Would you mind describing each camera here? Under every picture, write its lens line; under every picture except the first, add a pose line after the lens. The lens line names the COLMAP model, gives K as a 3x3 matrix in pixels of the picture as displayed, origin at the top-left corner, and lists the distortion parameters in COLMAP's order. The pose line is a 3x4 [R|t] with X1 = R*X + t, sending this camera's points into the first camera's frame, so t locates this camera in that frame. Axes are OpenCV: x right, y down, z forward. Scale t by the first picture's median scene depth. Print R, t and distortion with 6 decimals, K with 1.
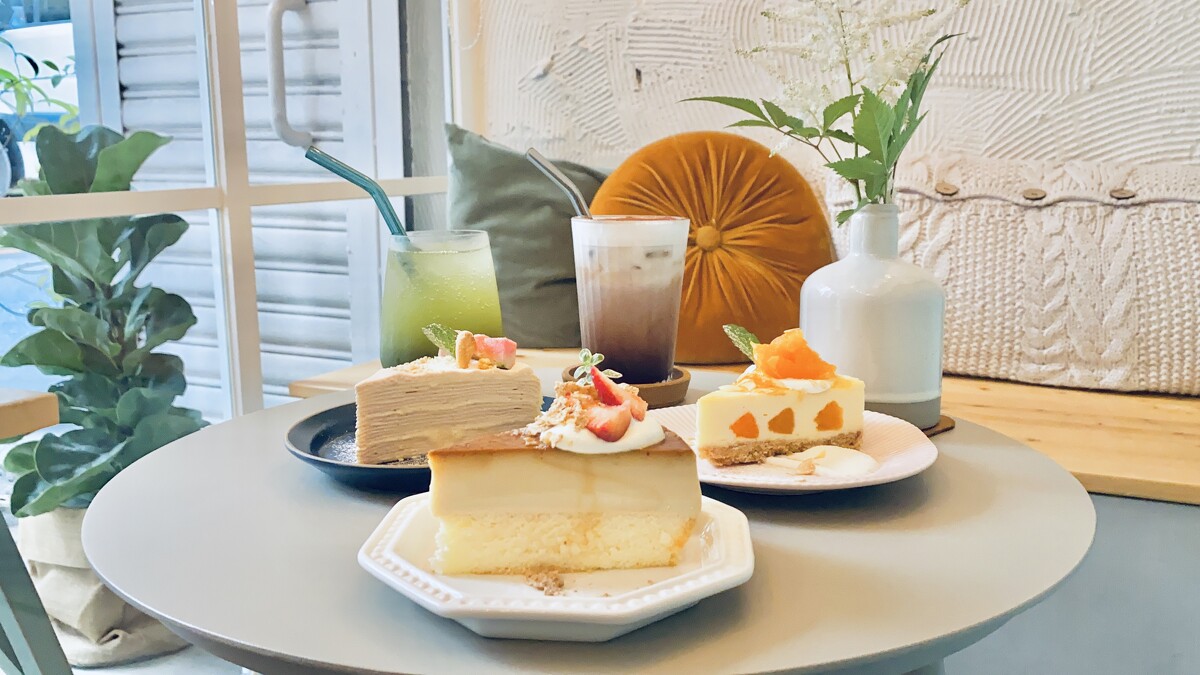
lens RADIAL K [[1103.9, 0, 599.0], [0, 1103.9, 339.1], [0, 0, 1]] dist [0.085296, -0.100970]
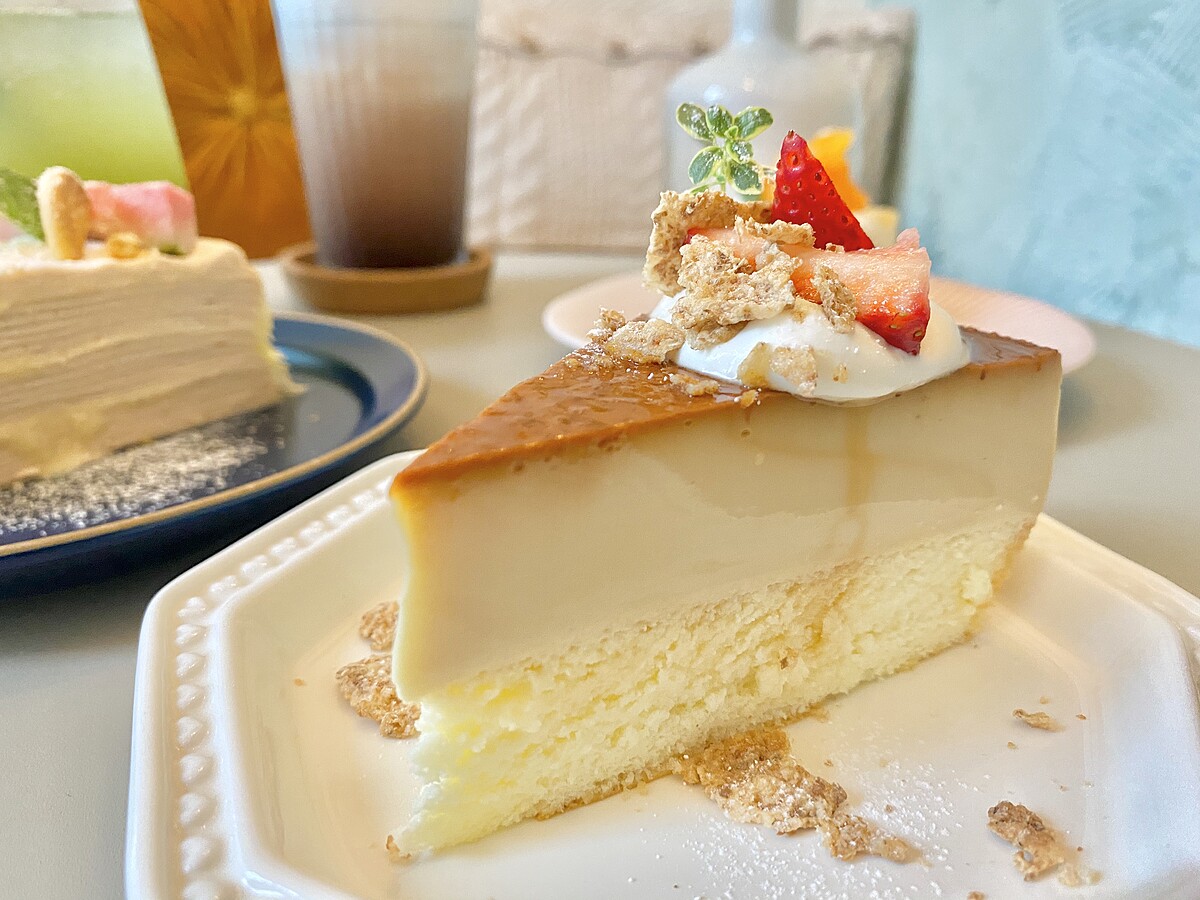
lens RADIAL K [[892.3, 0, 592.4], [0, 892.3, 388.4], [0, 0, 1]] dist [-0.058696, -0.015630]
pose [[0.791856, -0.180040, 0.583566, -0.086976], [0.097649, 0.980589, 0.170027, 0.018733], [-0.602850, -0.077653, 0.794067, 0.327728]]
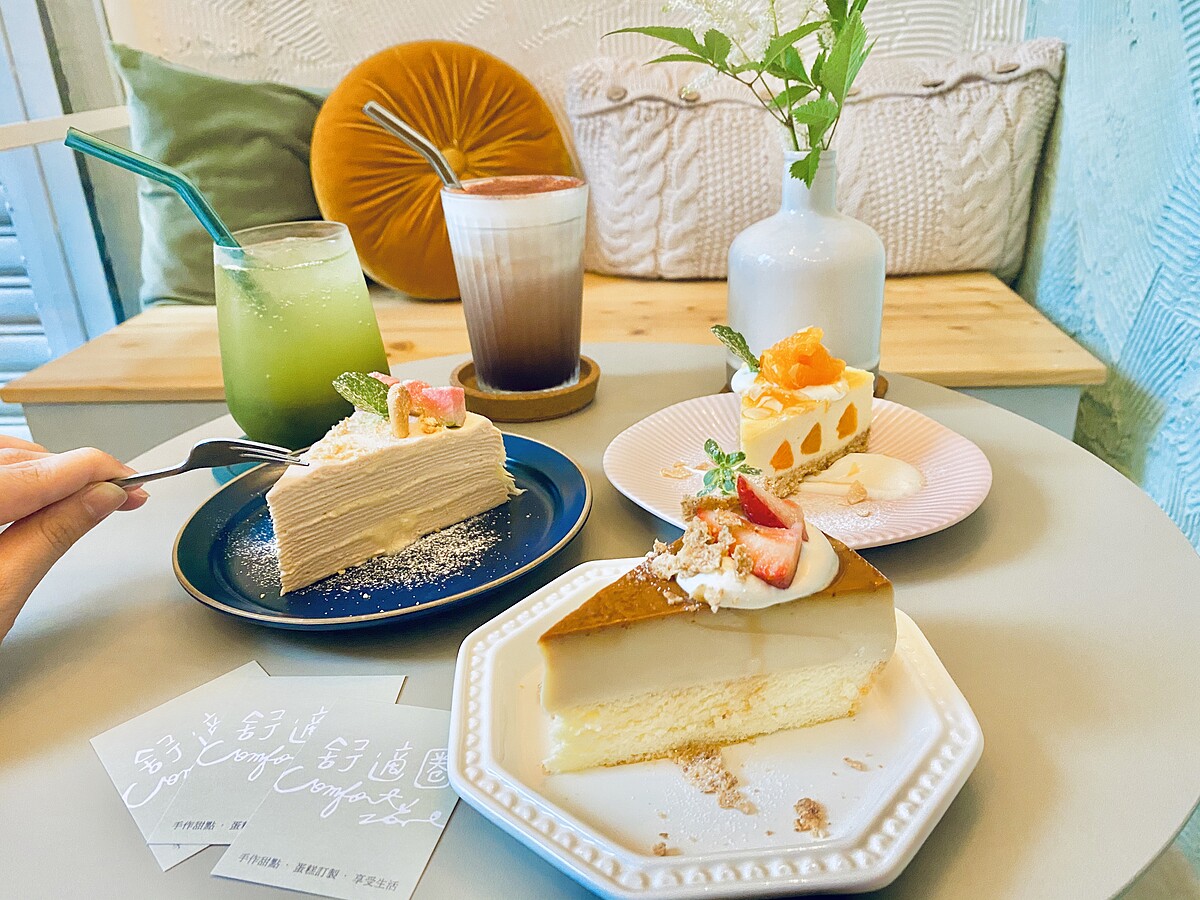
lens RADIAL K [[927.5, 0, 578.4], [0, 927.5, 439.5], [0, 0, 1]] dist [0.044830, -0.058497]
pose [[0.928763, -0.185532, 0.320899, -0.111224], [0.103727, 0.961220, 0.255530, -0.061682], [-0.355864, -0.204041, 0.911991, 0.205789]]
